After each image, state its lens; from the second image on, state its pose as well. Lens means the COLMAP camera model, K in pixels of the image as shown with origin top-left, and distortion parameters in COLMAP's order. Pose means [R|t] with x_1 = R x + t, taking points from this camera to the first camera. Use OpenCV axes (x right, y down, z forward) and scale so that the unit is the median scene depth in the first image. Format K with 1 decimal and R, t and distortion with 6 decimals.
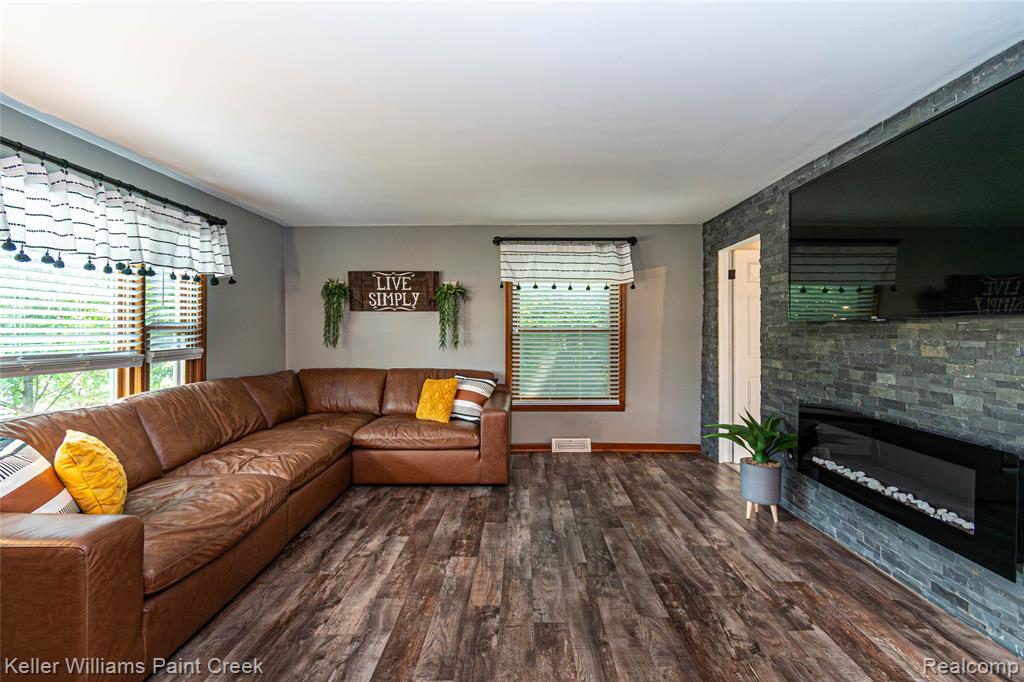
lens RADIAL K [[468.9, 0, 512.0], [0, 468.9, 341.0], [0, 0, 1]] dist [-0.000013, -0.000035]
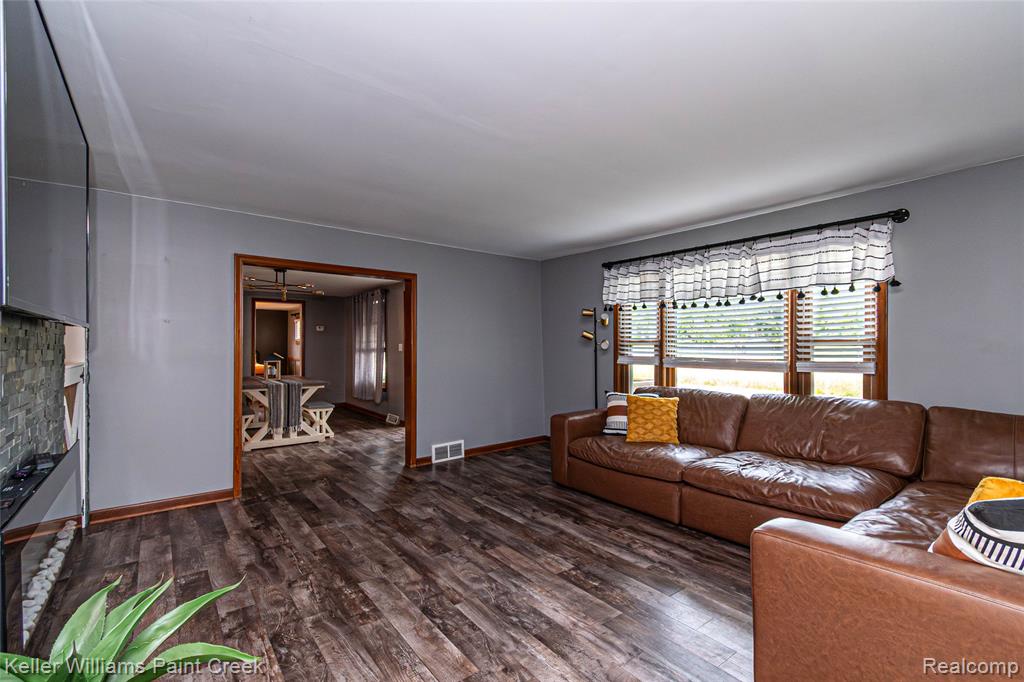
lens RADIAL K [[468.9, 0, 512.0], [0, 468.9, 341.0], [0, 0, 1]] dist [-0.000013, -0.000035]
pose [[-0.784050, -0.007194, -0.620656, 0.544147], [-0.016242, 0.999828, 0.008930, -0.028241], [0.620485, 0.017083, -0.784032, 1.526538]]
